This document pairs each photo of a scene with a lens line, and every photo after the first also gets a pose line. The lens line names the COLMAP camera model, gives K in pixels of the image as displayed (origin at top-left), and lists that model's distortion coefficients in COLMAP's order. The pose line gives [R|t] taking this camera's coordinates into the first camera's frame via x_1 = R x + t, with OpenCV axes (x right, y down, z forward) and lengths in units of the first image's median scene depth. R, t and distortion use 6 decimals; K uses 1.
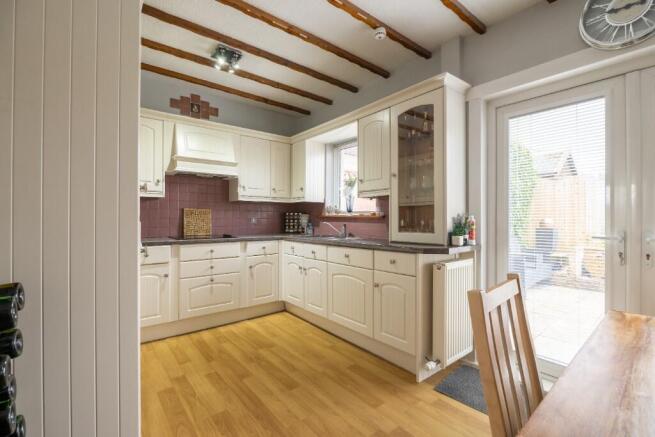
lens RADIAL K [[291.2, 0, 328.1], [0, 291.2, 218.7], [0, 0, 1]] dist [-0.011481, 0.000278]
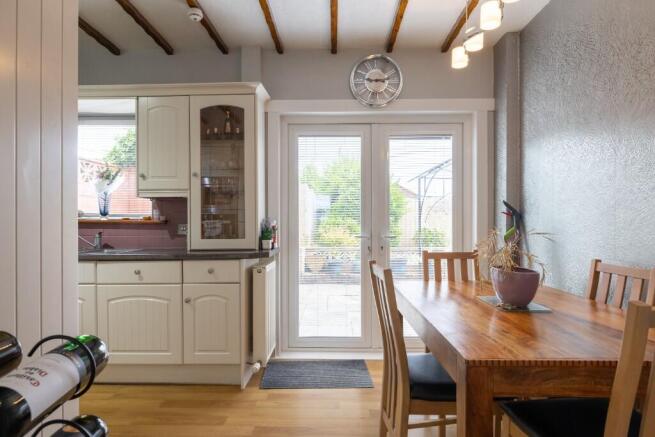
lens RADIAL K [[361.4, 0, 331.2], [0, 361.4, 222.1], [0, 0, 1]] dist [-0.008014, 0.000753]
pose [[0.647227, -0.003889, 0.762288, -0.288892], [0.004402, 0.999989, 0.001365, -0.004540], [-0.762285, 0.002472, 0.647237, -0.019072]]
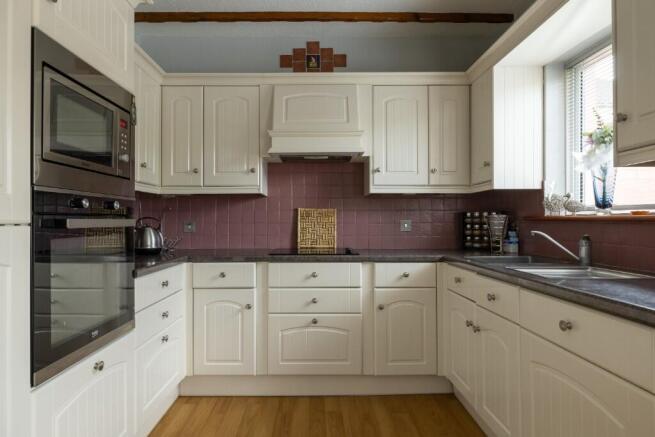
lens RADIAL K [[361.4, 0, 324.9], [0, 361.4, 219.2], [0, 0, 1]] dist [-0.008014, 0.000753]
pose [[0.770316, -0.008495, -0.637606, 0.111819], [0.002786, 0.999947, -0.009956, -0.001096], [0.637656, 0.005893, 0.770298, 0.399364]]
